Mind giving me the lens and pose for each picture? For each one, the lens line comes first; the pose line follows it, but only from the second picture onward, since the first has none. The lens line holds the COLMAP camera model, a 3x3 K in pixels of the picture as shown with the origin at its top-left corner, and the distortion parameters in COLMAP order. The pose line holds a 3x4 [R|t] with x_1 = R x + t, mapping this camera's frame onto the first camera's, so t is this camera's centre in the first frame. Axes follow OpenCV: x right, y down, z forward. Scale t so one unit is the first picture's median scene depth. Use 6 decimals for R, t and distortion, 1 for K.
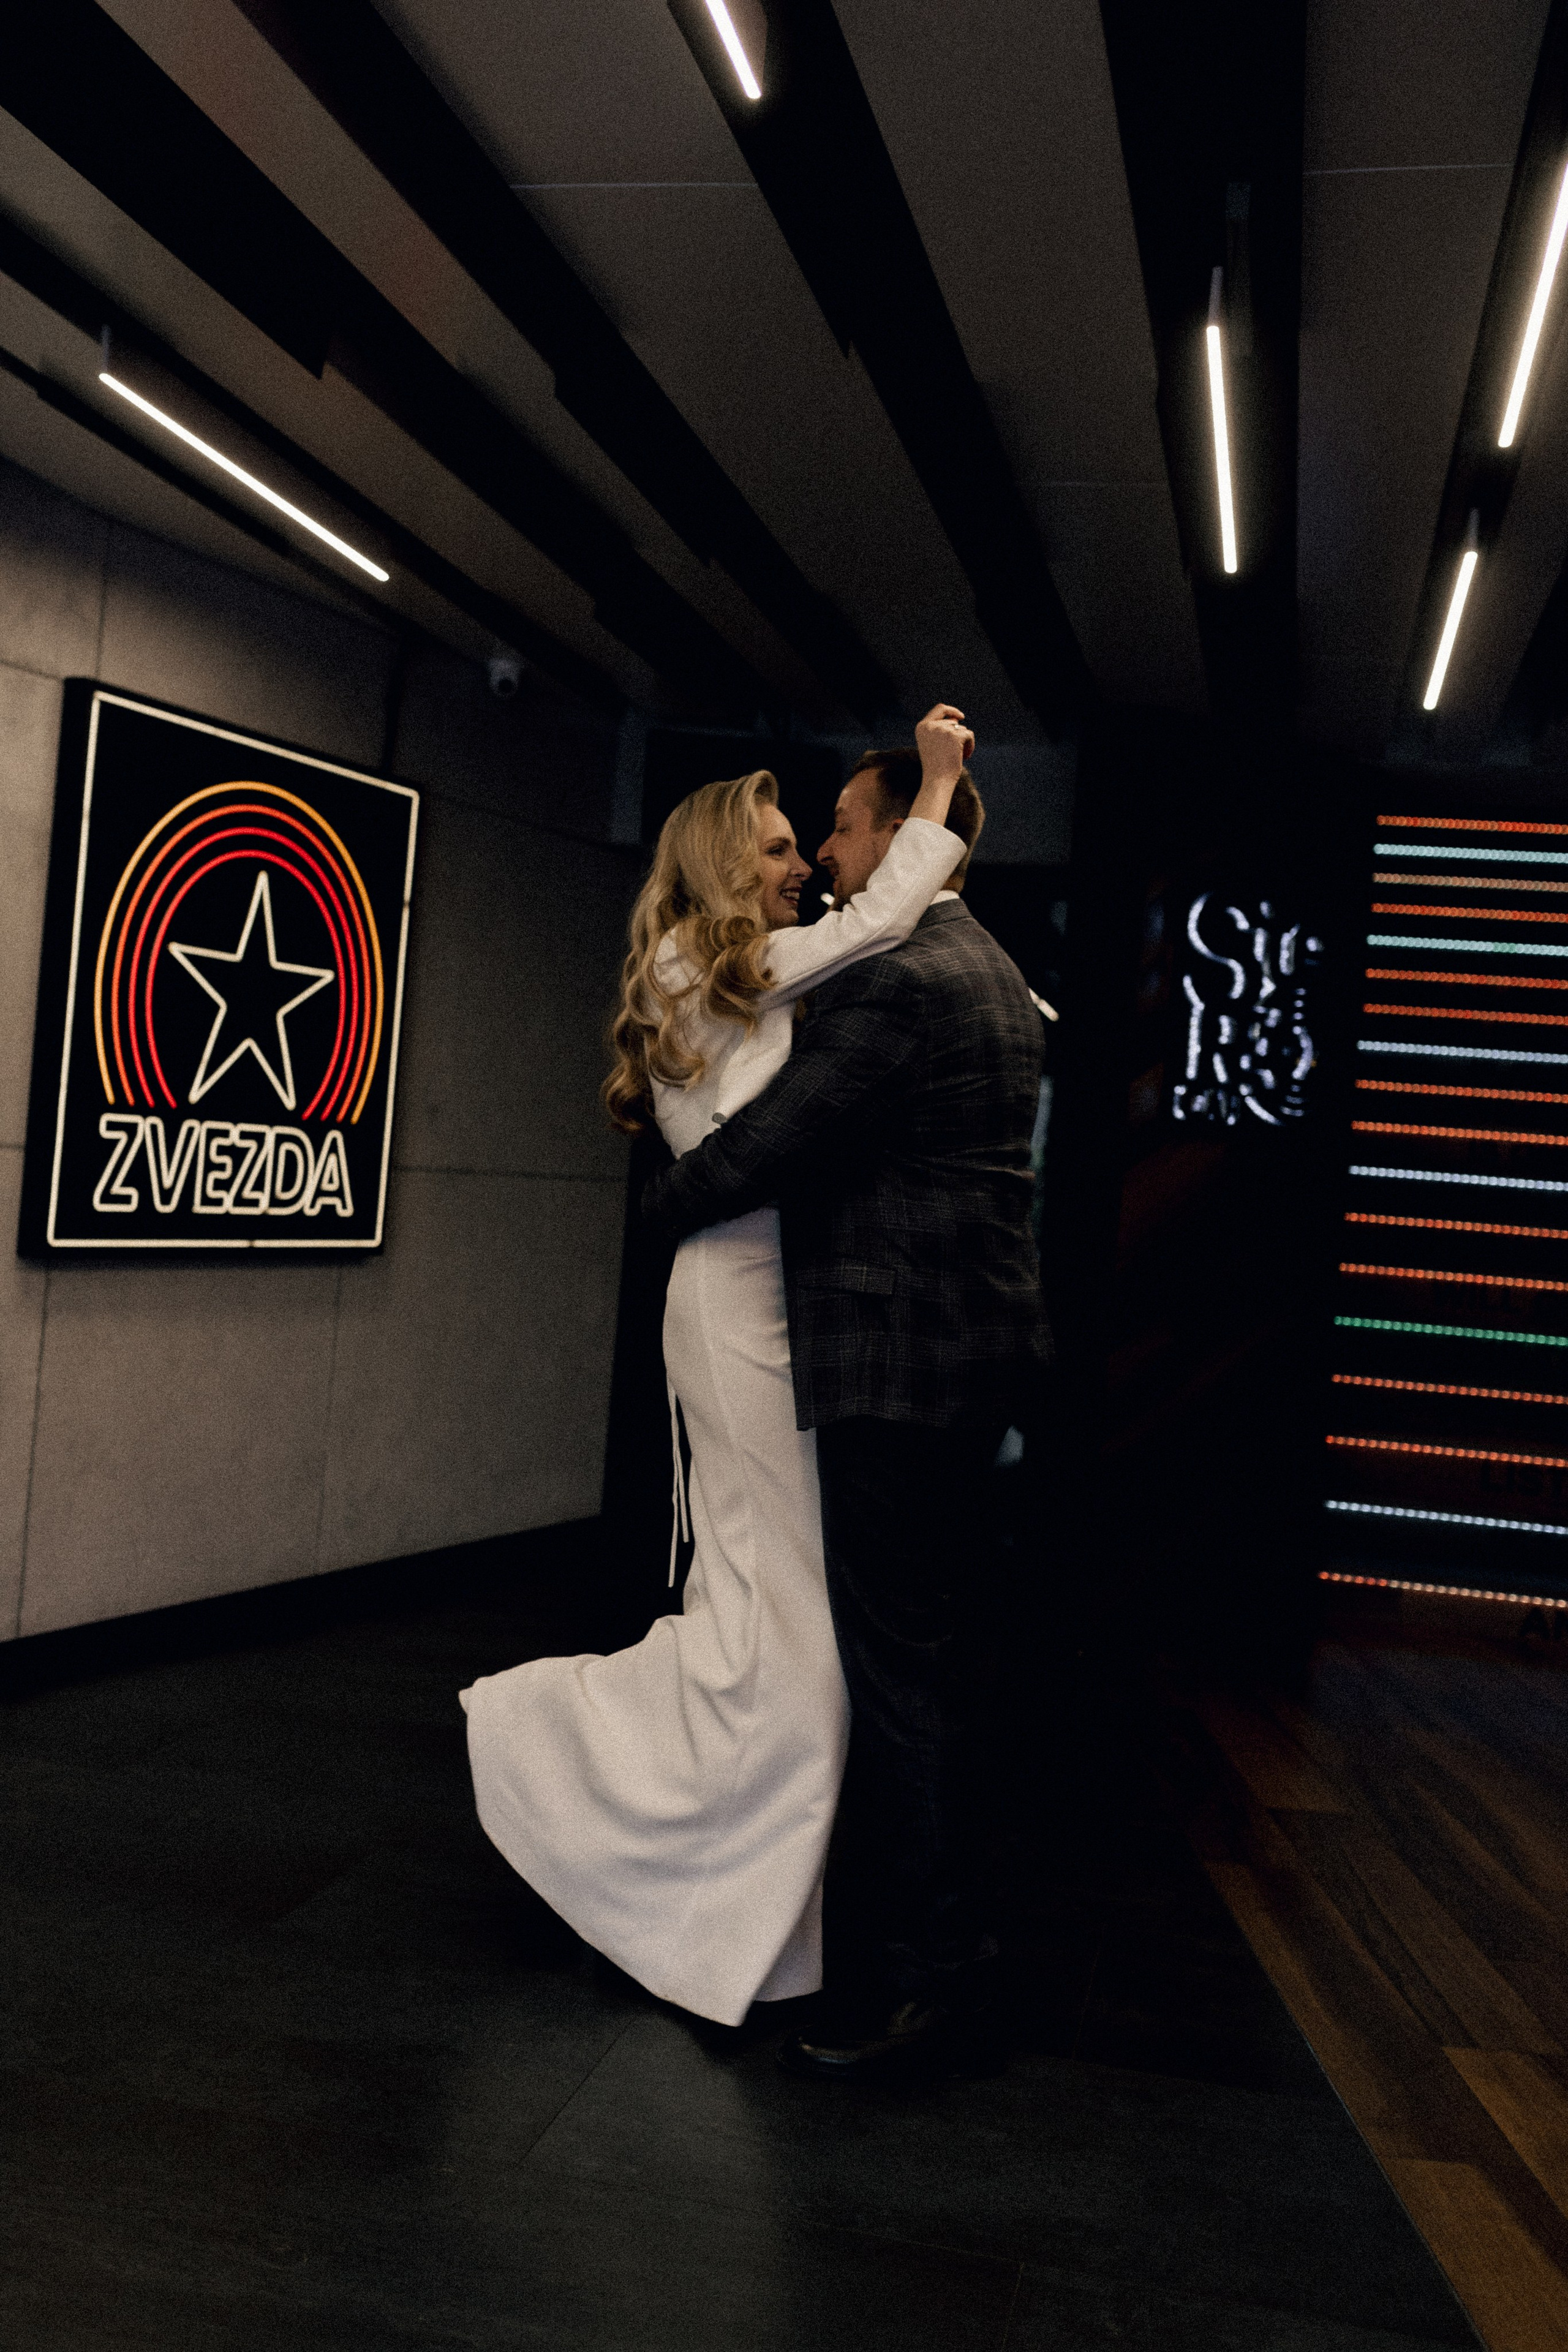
lens RADIAL K [[2325.4, 0, 779.5], [0, 2325.4, 1179.8], [0, 0, 1]] dist [0.006716, 0.000000]
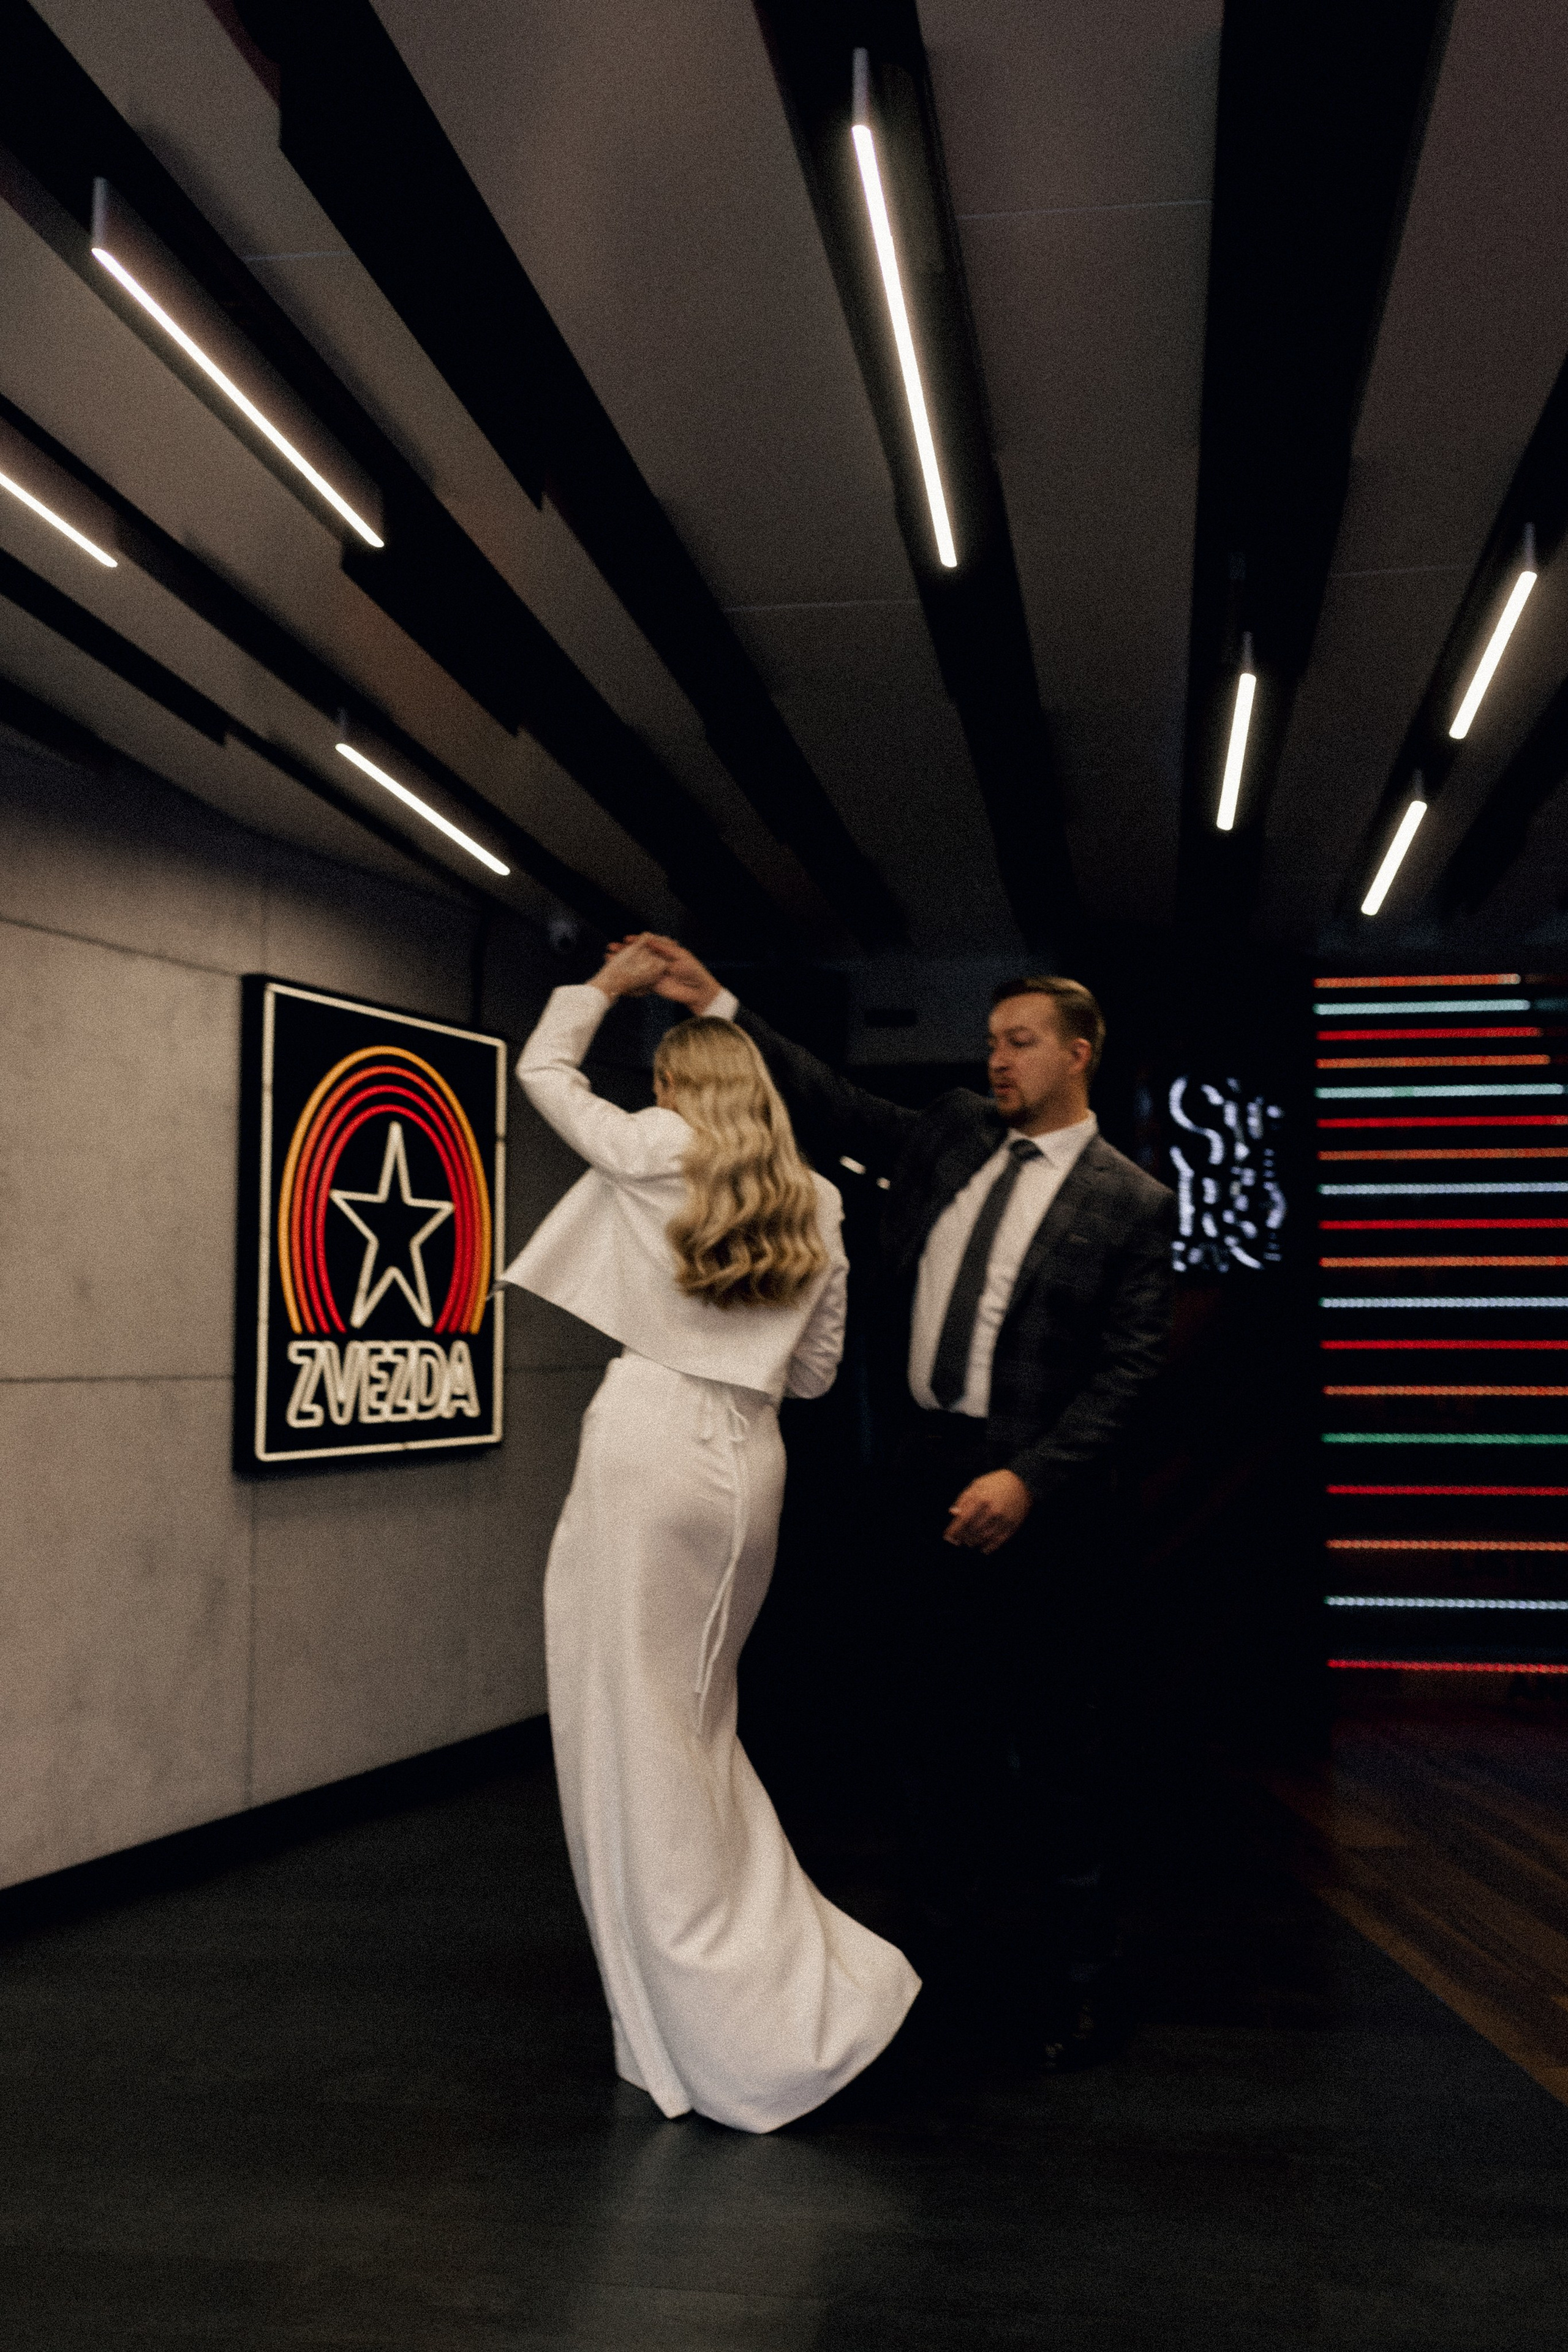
lens RADIAL K [[2325.4, 0, 788.2], [0, 2325.4, 1173.0], [0, 0, 1]] dist [0.006716, 0.000000]
pose [[0.994834, -0.078459, 0.064415, -0.099517], [0.083226, 0.993704, -0.075003, -0.004273], [-0.058124, 0.079977, 0.995101, -0.153247]]
